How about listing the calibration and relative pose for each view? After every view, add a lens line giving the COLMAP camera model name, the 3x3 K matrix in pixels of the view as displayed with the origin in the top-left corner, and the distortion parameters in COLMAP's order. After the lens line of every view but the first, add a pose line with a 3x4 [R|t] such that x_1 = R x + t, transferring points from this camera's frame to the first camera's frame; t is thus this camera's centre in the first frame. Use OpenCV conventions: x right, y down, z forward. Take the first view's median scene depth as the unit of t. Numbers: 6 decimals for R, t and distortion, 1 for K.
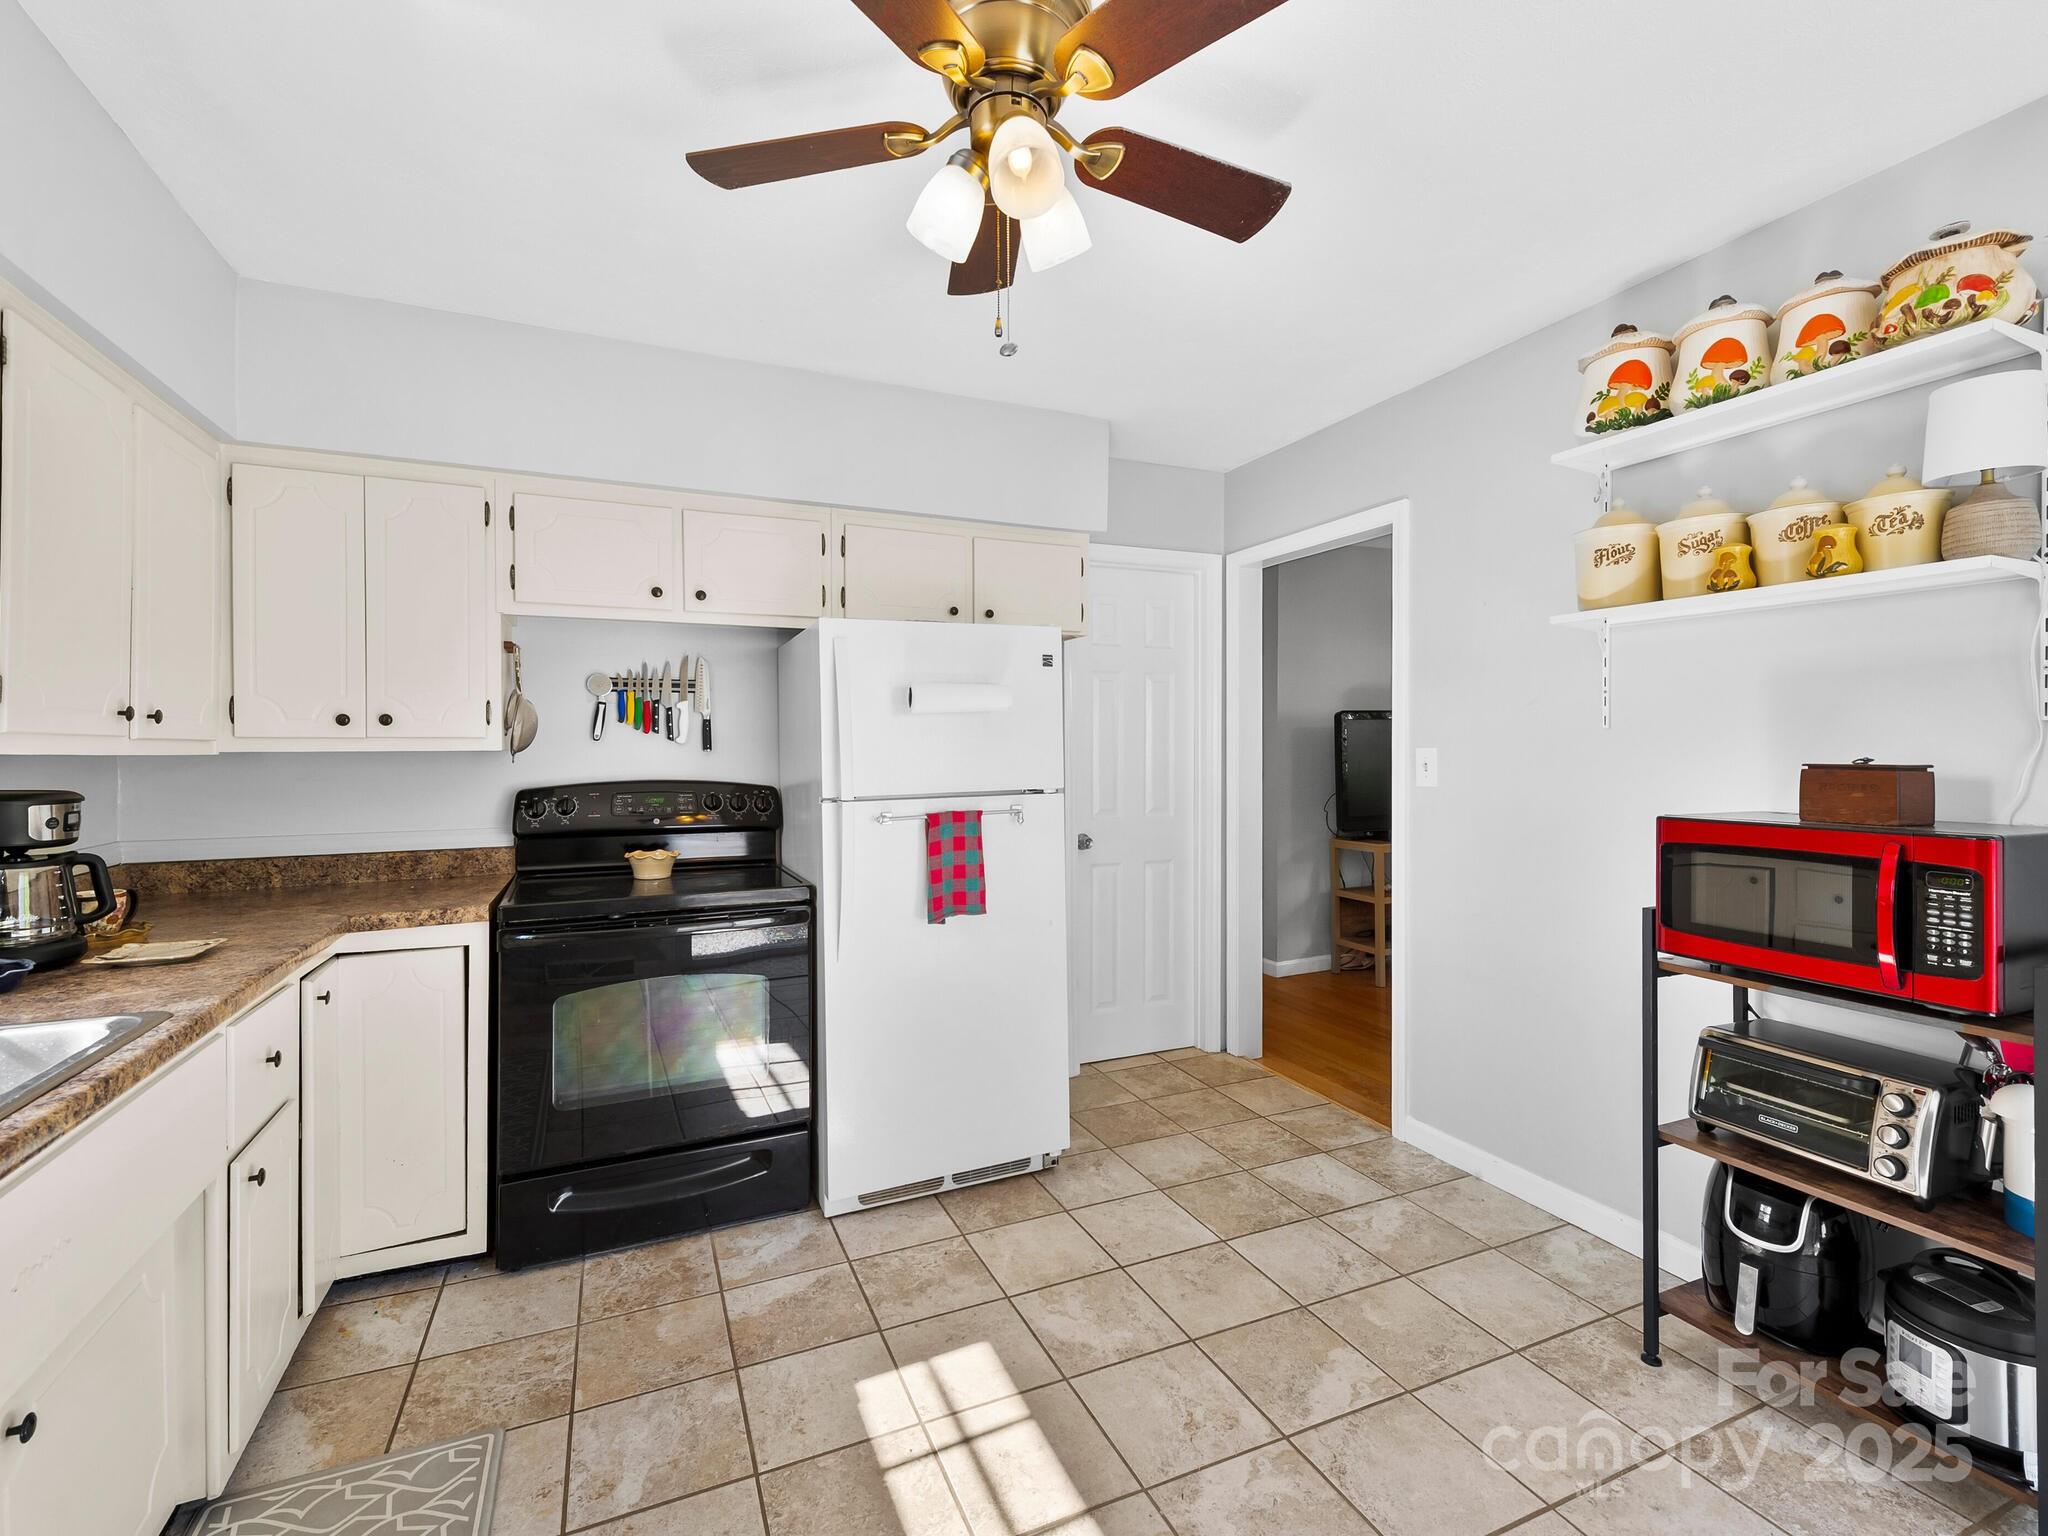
lens RADIAL K [[918.8, 0, 1011.3], [0, 918.8, 747.0], [0, 0, 1]] dist [0.018451, -0.005346]
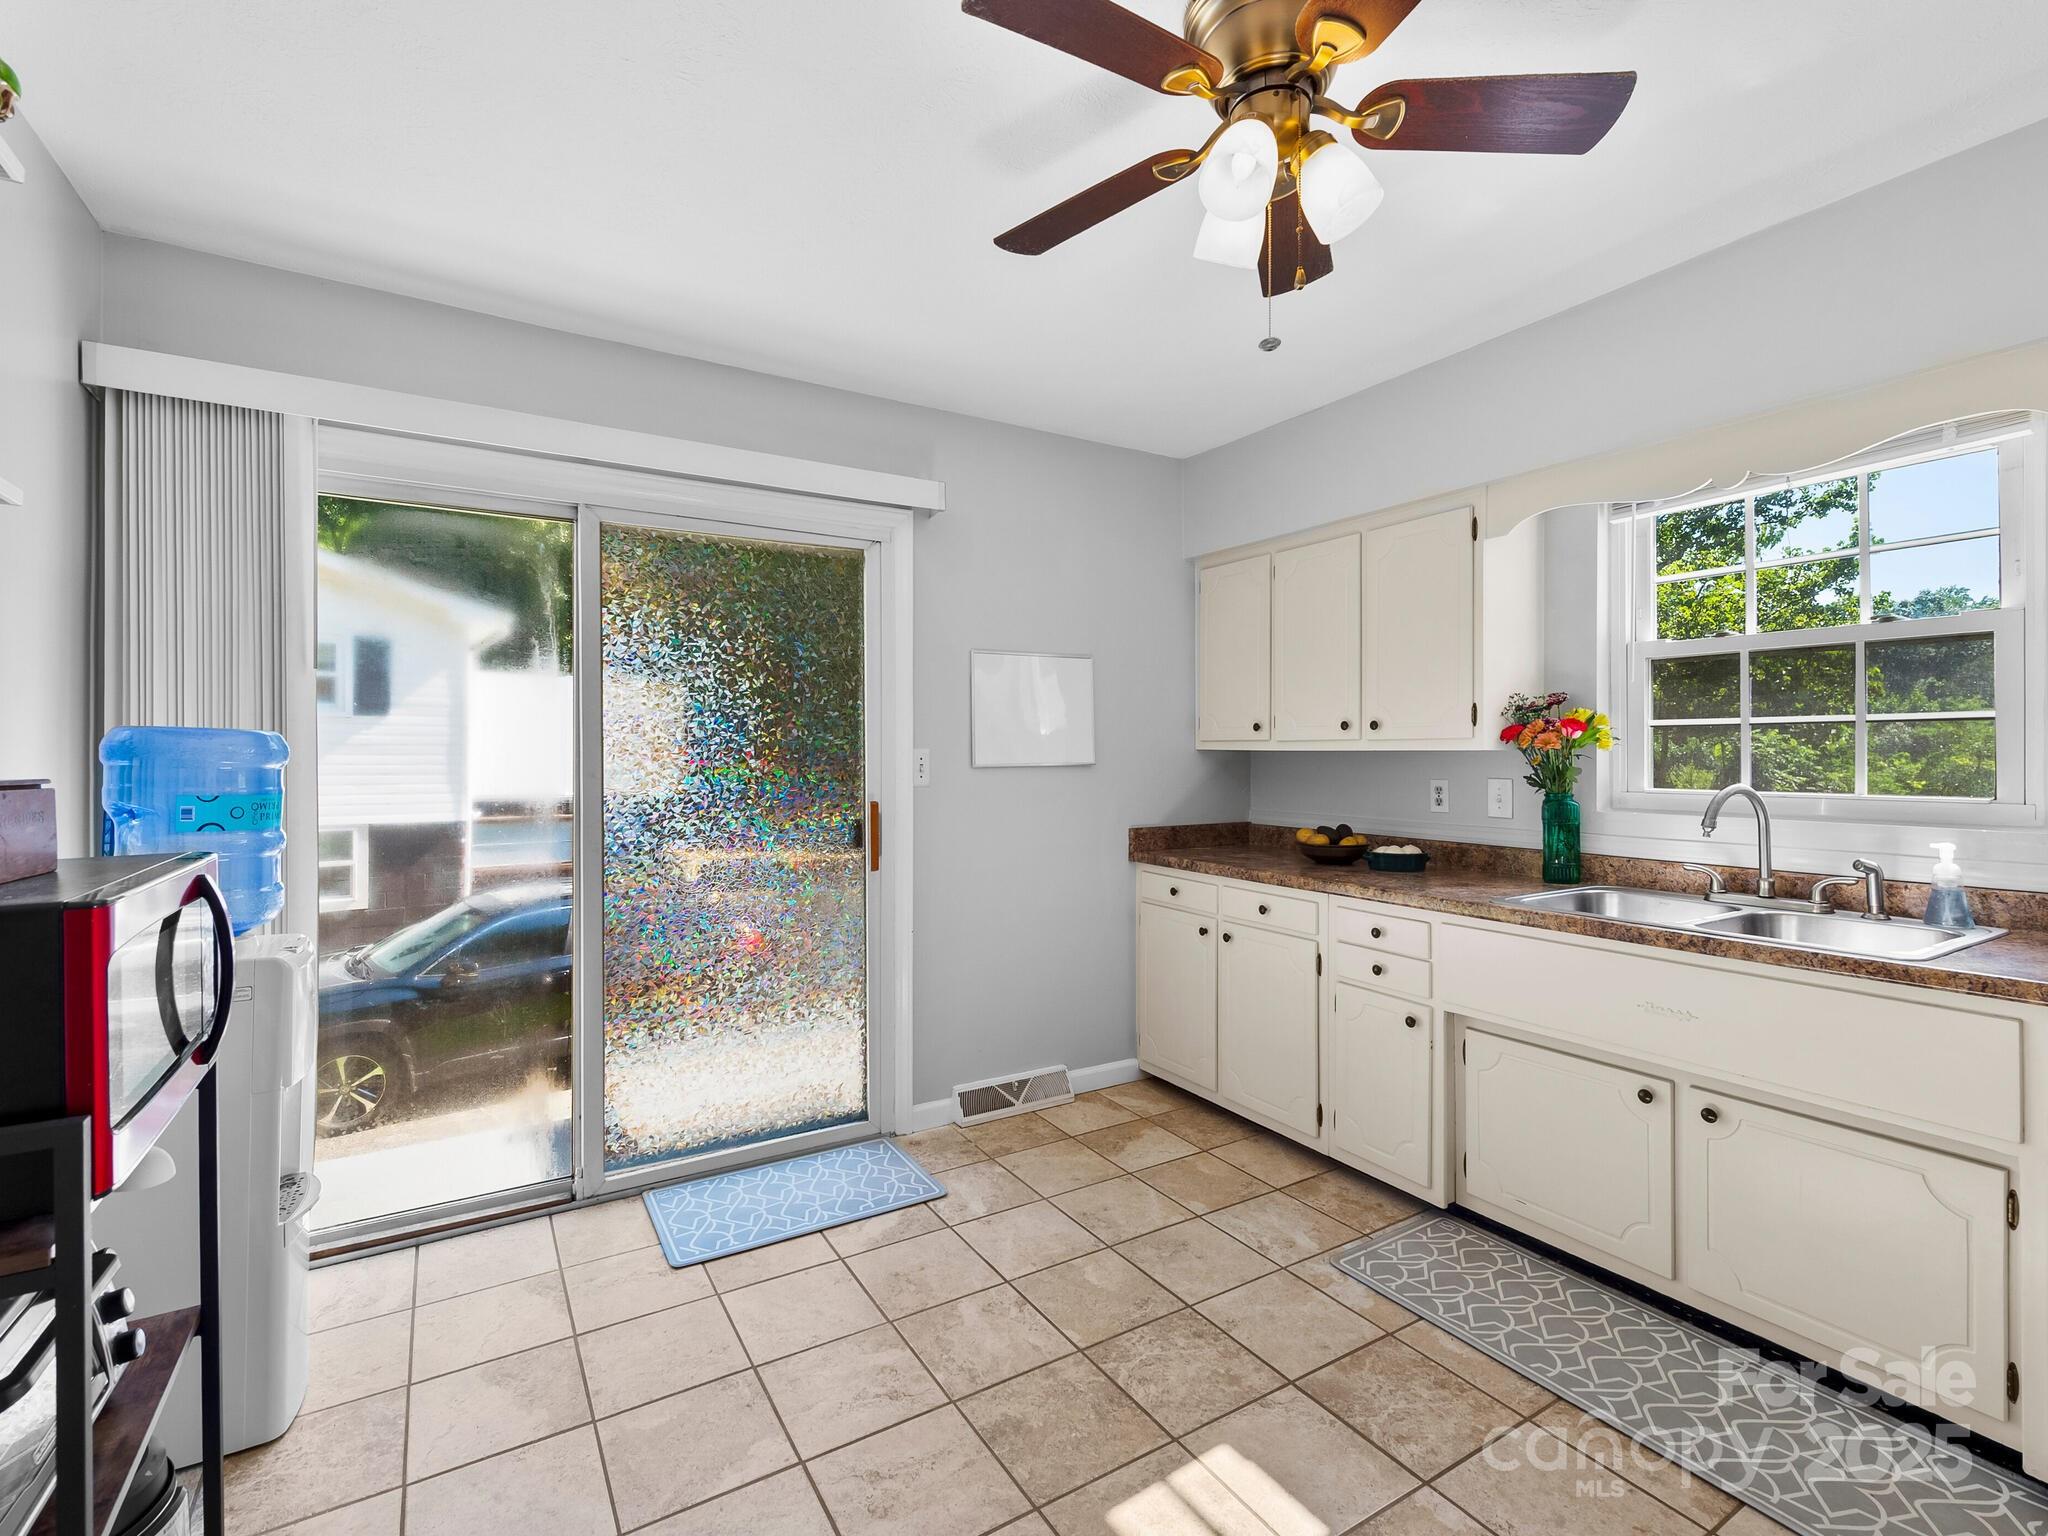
lens RADIAL K [[918.8, 0, 1006.8], [0, 918.8, 760.5], [0, 0, 1]] dist [0.018451, -0.005346]
pose [[-0.988298, 0.009527, -0.152235, 0.046626], [0.007691, 0.999890, 0.012645, 0.001273], [0.152339, 0.011327, -0.988263, 2.251768]]
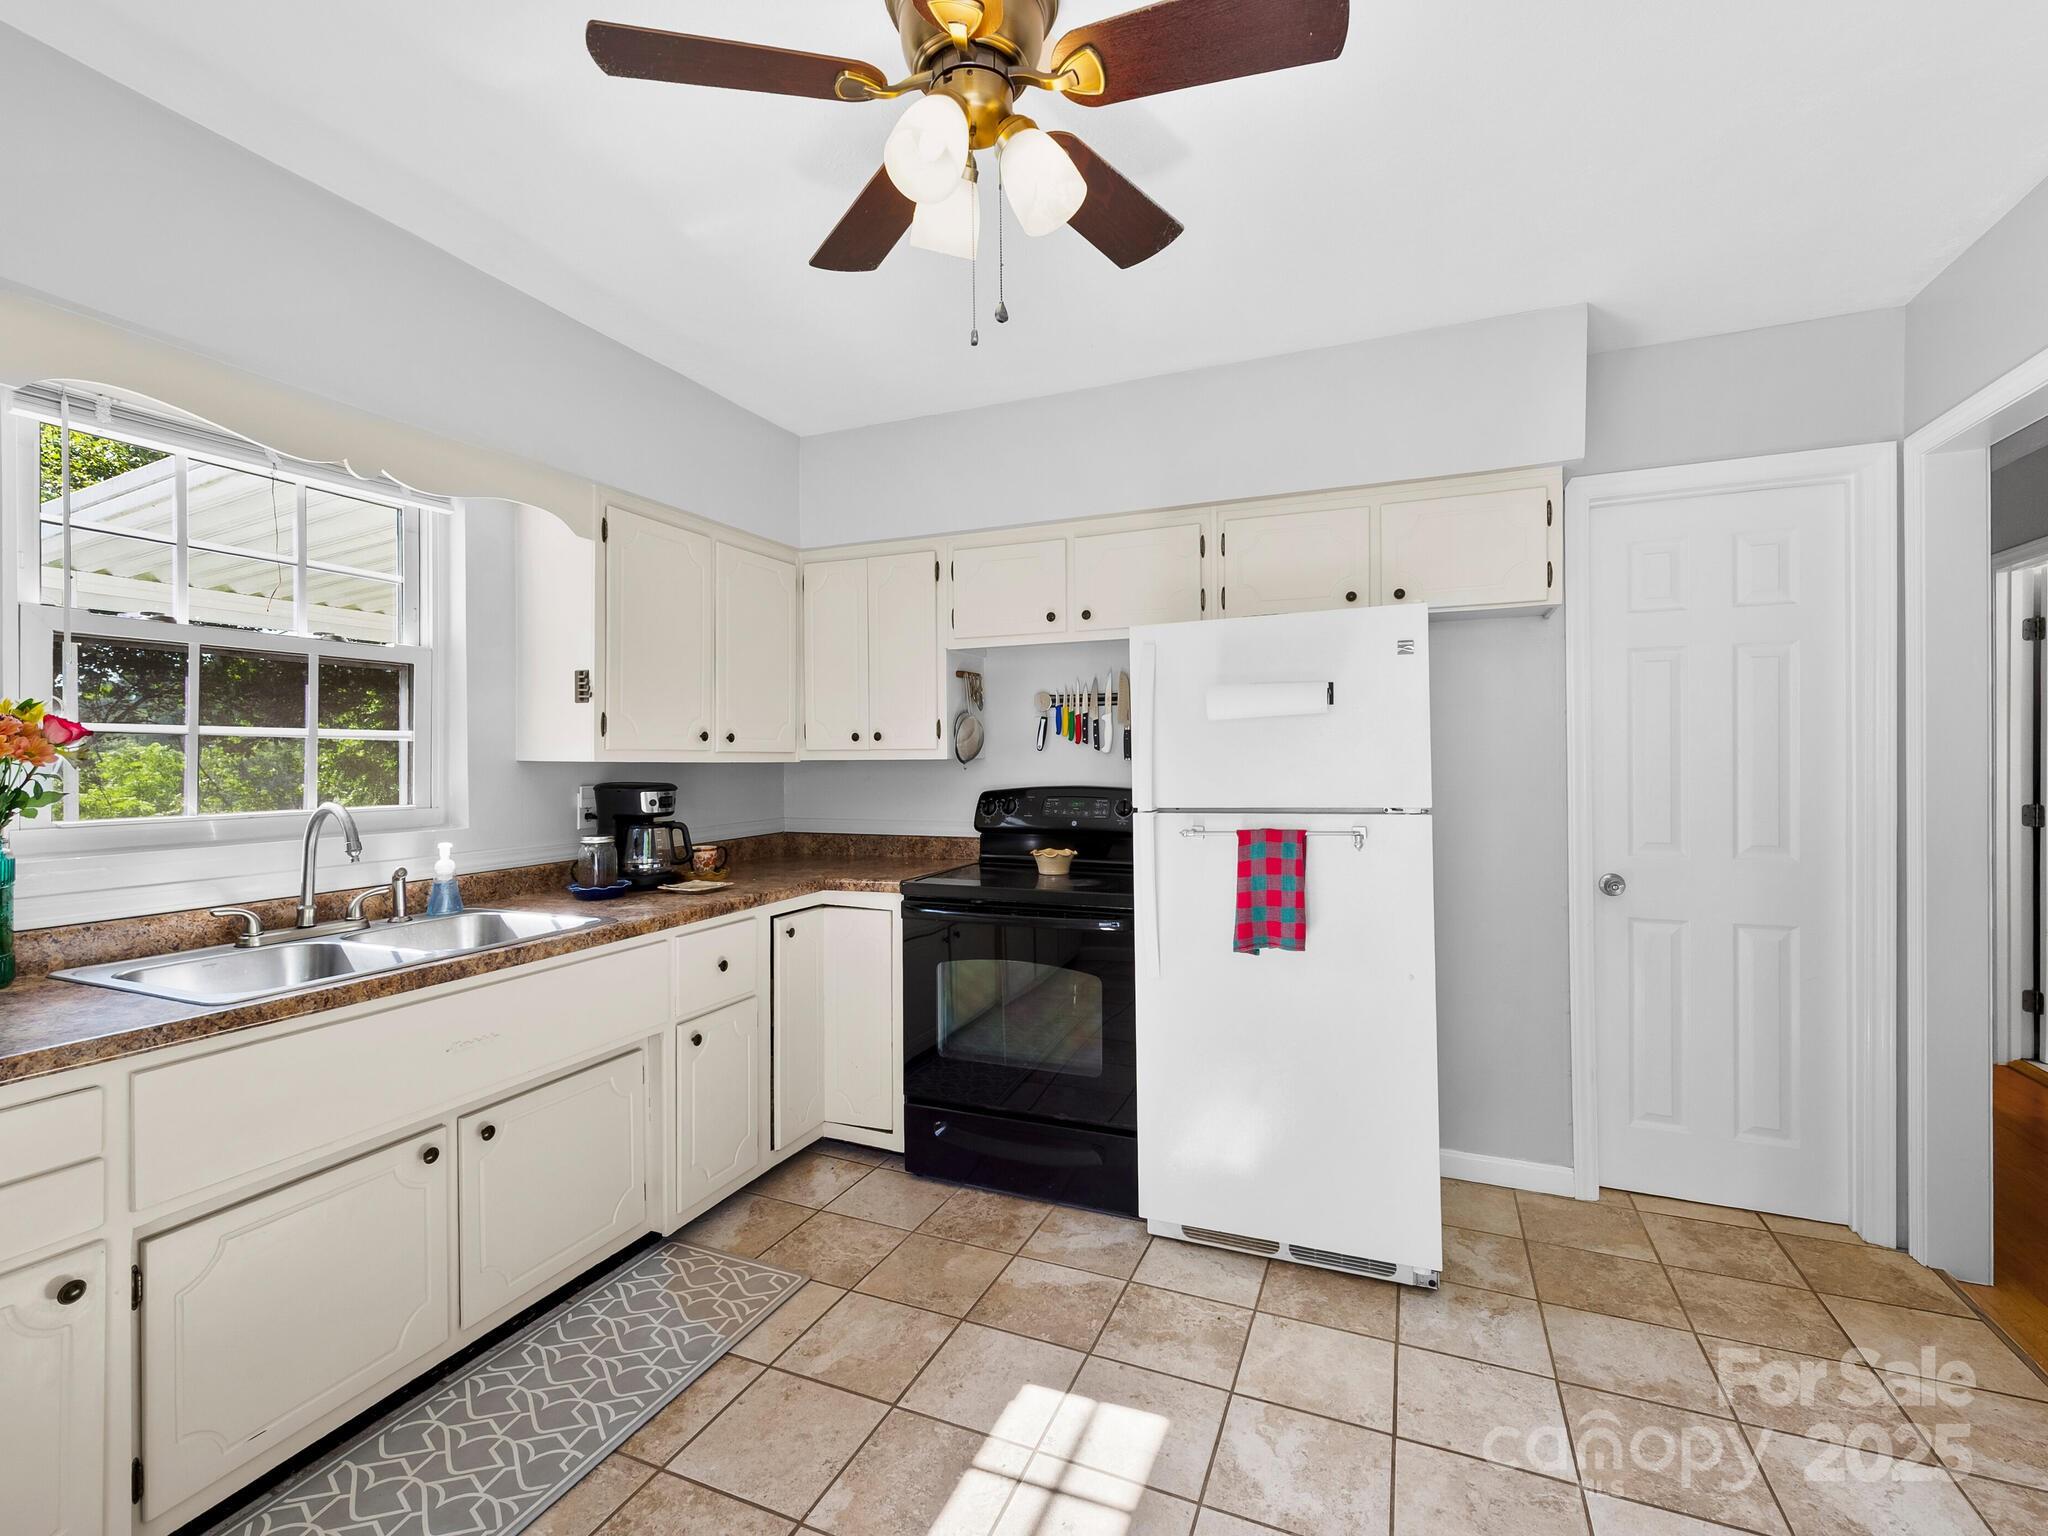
lens RADIAL K [[918.8, 0, 1010.3], [0, 918.8, 757.0], [0, 0, 1]] dist [0.018451, -0.005346]
pose [[0.686509, -0.000528, -0.727121, 0.417223], [0.003252, 0.999992, 0.002345, -0.001833], [0.727114, -0.003975, 0.686506, 0.220082]]
